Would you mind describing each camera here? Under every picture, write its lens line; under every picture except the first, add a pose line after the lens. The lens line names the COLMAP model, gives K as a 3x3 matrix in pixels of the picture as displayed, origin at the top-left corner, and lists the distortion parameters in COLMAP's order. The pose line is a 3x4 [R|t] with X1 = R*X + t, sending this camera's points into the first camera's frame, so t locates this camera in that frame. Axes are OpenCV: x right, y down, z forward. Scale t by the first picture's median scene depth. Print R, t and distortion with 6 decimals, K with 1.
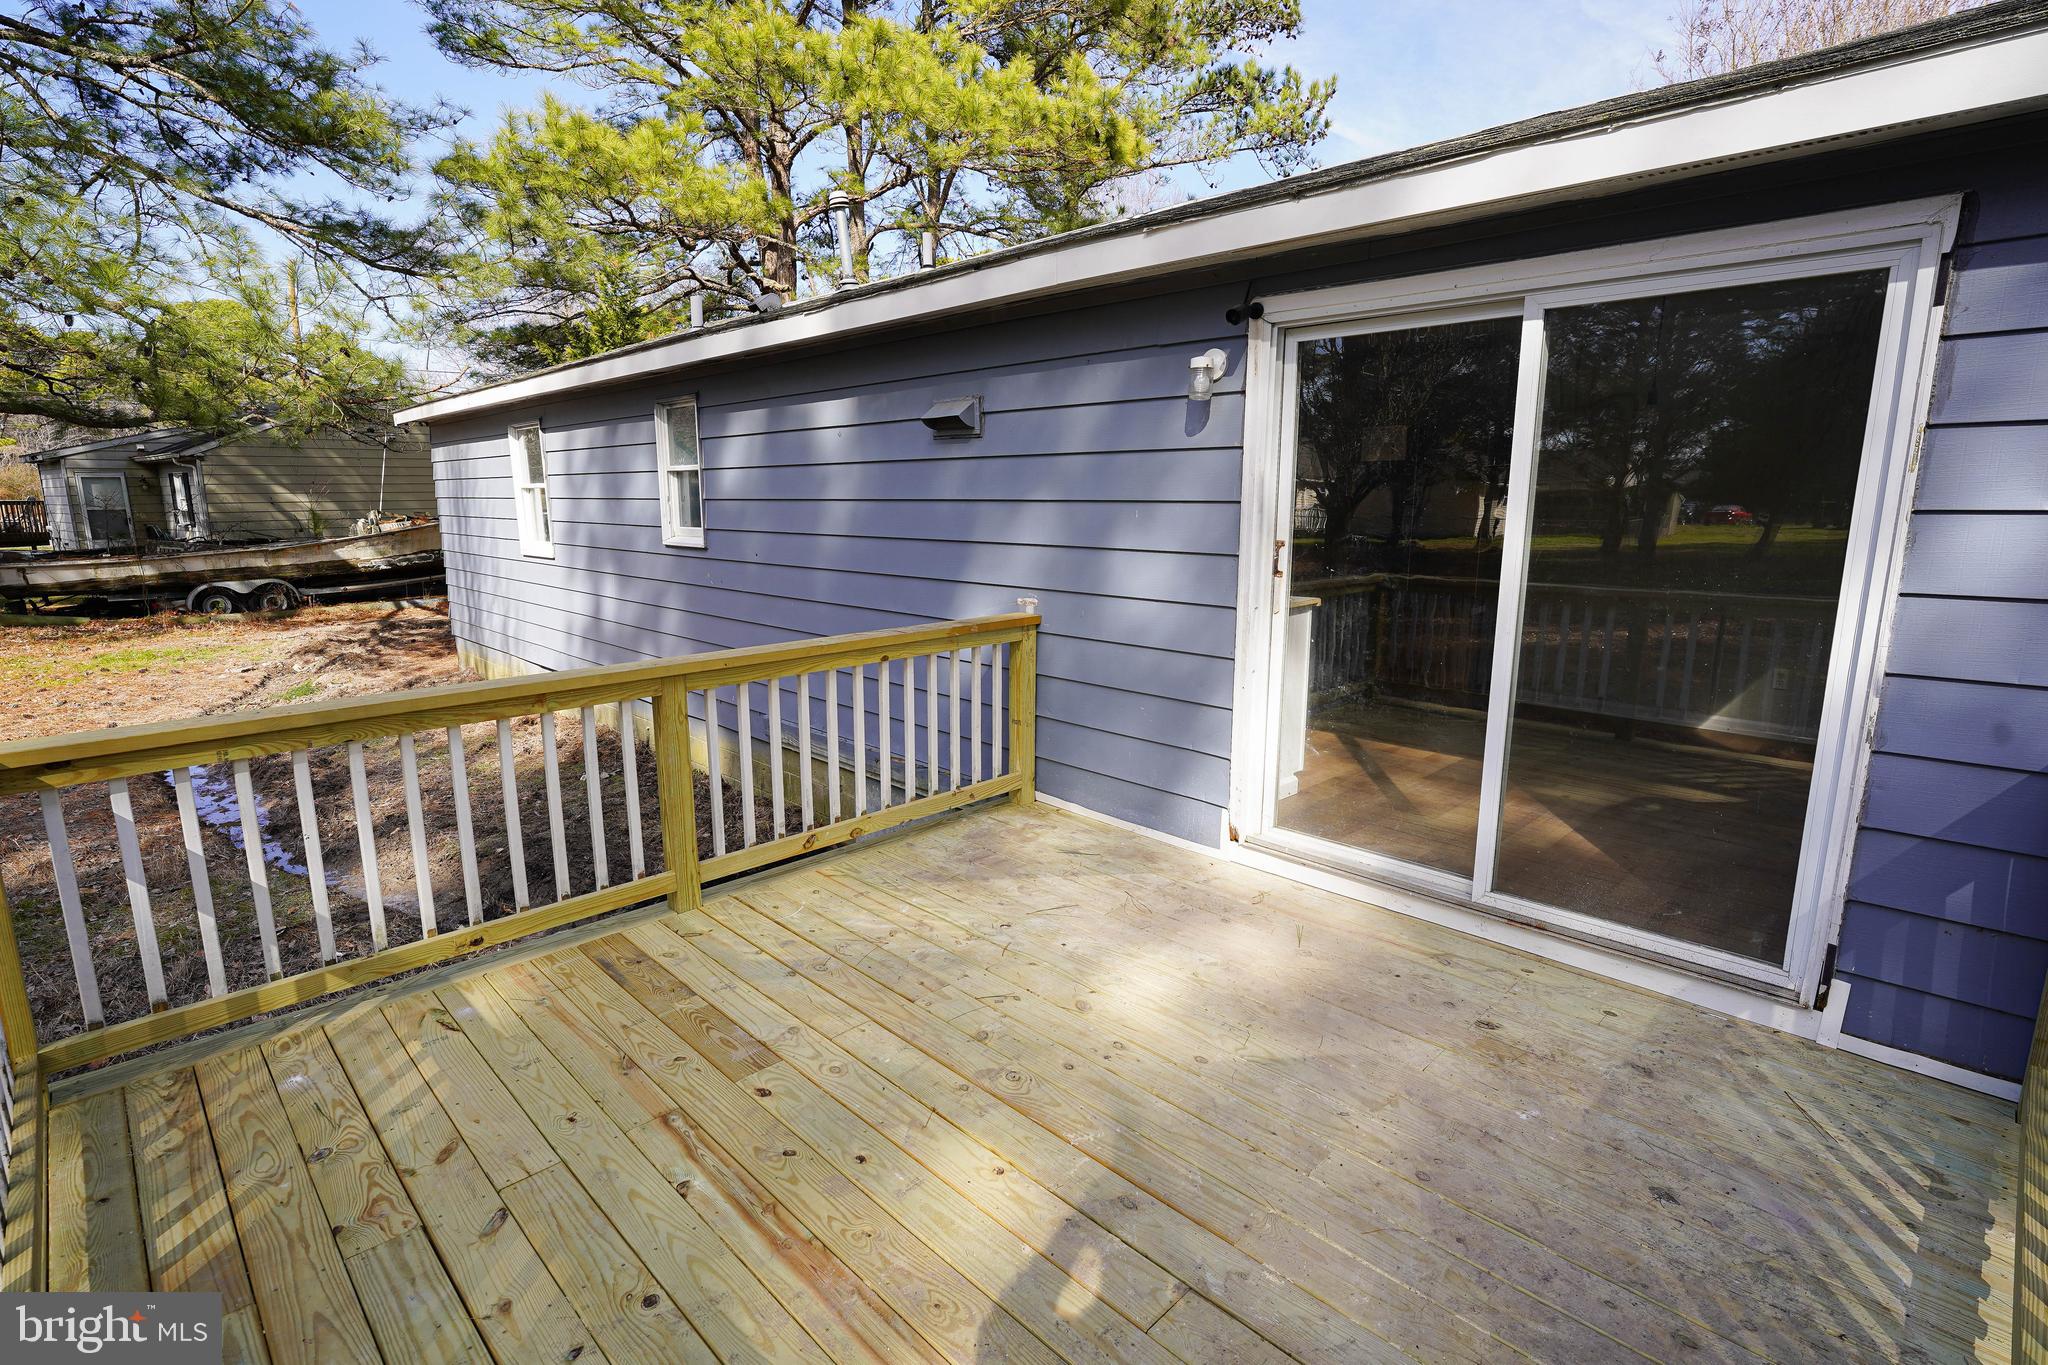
lens RADIAL K [[988.8, 0, 1003.6], [0, 988.8, 685.9], [0, 0, 1]] dist [-0.004552, -0.000770]
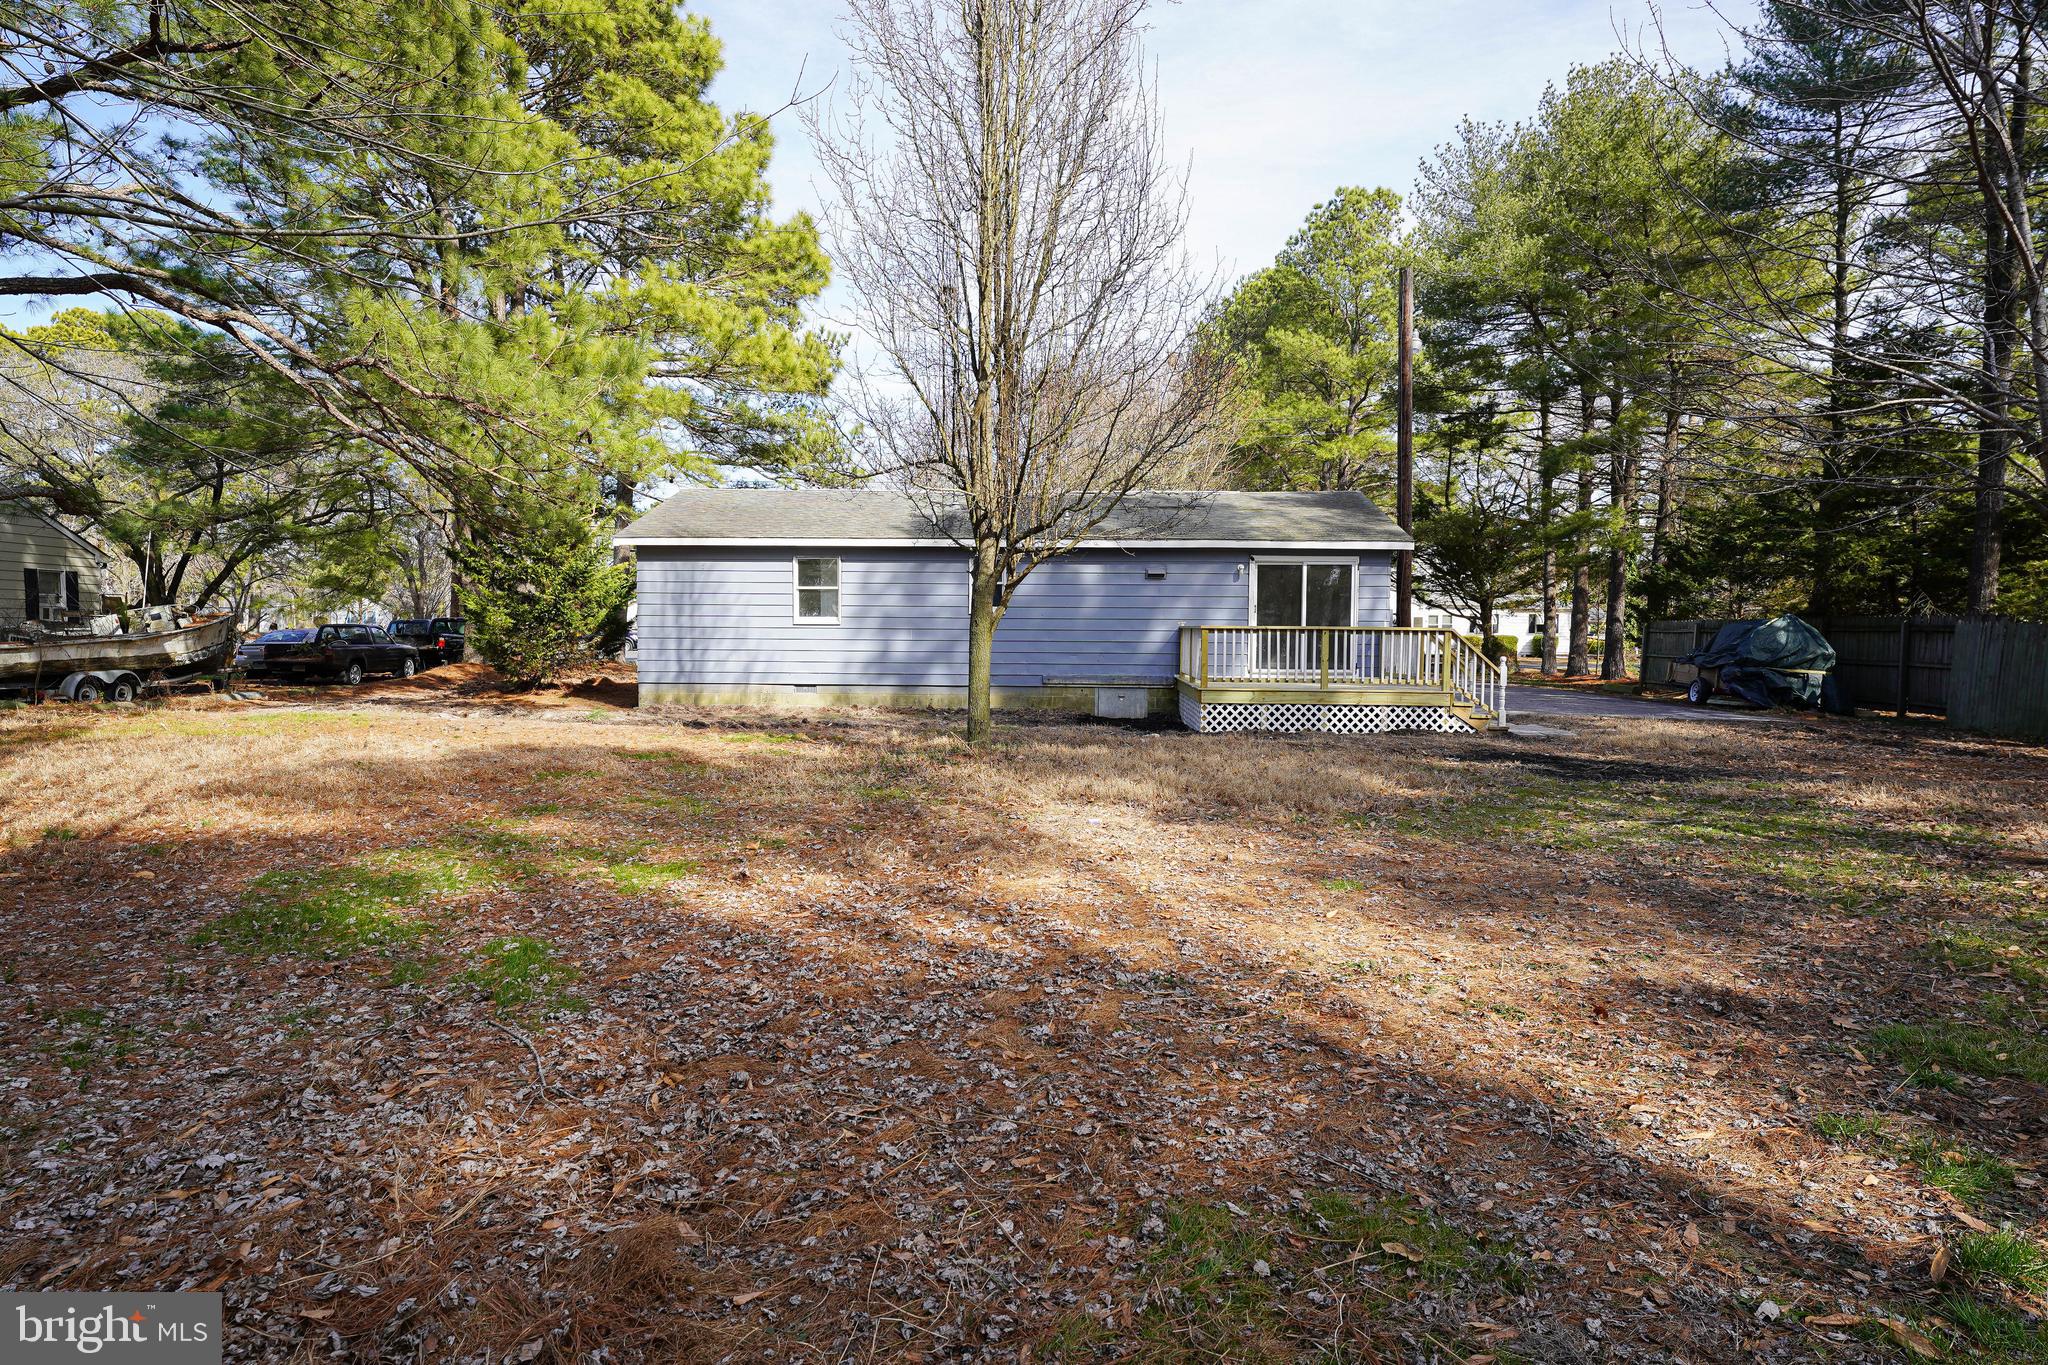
lens RADIAL K [[1129.9, 0, 1018.1], [0, 1129.9, 674.9], [0, 0, 1]] dist [0.001102, 0.000148]
pose [[0.734479, -0.014070, 0.678486, -4.403243], [0.119656, 0.986807, -0.109066, 0.659858], [-0.668000, 0.161291, 0.726472, -2.187947]]
